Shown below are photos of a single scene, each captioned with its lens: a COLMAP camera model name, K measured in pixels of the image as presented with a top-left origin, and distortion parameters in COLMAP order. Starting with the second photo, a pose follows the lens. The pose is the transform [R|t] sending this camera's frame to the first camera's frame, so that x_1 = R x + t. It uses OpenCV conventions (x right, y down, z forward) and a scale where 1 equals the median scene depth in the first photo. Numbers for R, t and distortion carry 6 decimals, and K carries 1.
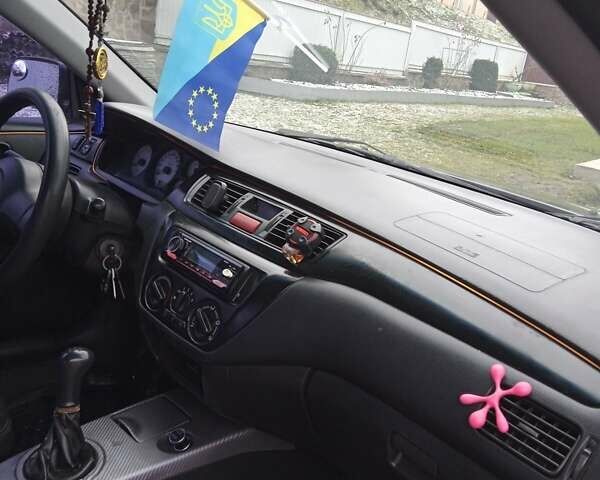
lens RADIAL K [[659.2, 0, 303.6], [0, 659.2, 243.7], [0, 0, 1]] dist [0.049774, 0.000000]
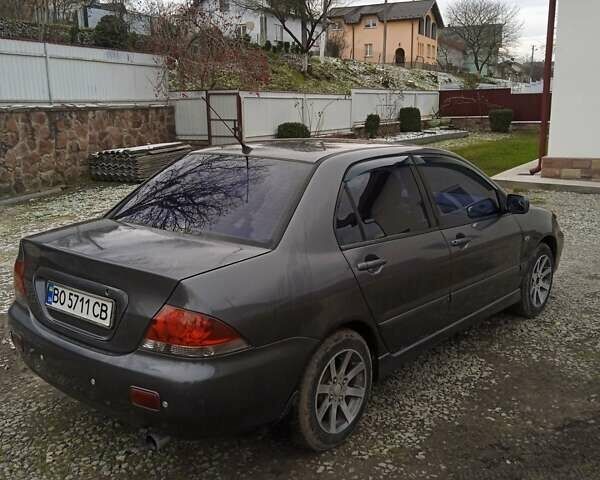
lens RADIAL K [[659.2, 0, 281.8], [0, 659.2, 238.9], [0, 0, 1]] dist [0.049774, 0.000000]
pose [[0.985292, -0.161398, 0.056130, -1.426438], [0.165392, 0.983310, -0.075807, 0.473058], [-0.042958, 0.083976, 0.995541, -4.199654]]
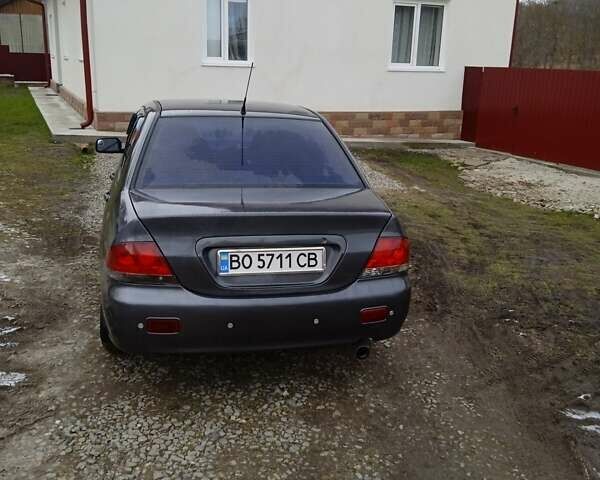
lens RADIAL K [[659.2, 0, 299.4], [0, 659.2, 237.9], [0, 0, 1]] dist [0.049774, 0.000000]
pose [[0.505765, -0.330749, 0.796748, -4.979212], [0.275623, 0.937128, 0.214062, -0.458526], [-0.817456, 0.111338, 0.565128, -2.960444]]
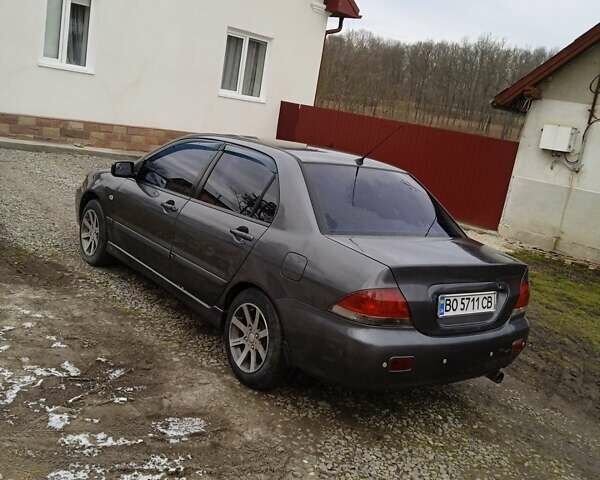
lens RADIAL K [[659.2, 0, 300.9], [0, 659.2, 241.0], [0, 0, 1]] dist [0.049774, 0.000000]
pose [[0.115508, -0.310495, 0.943531, -6.184409], [0.129649, 0.946476, 0.295592, -1.356559], [-0.984809, 0.088184, 0.149580, -0.466695]]
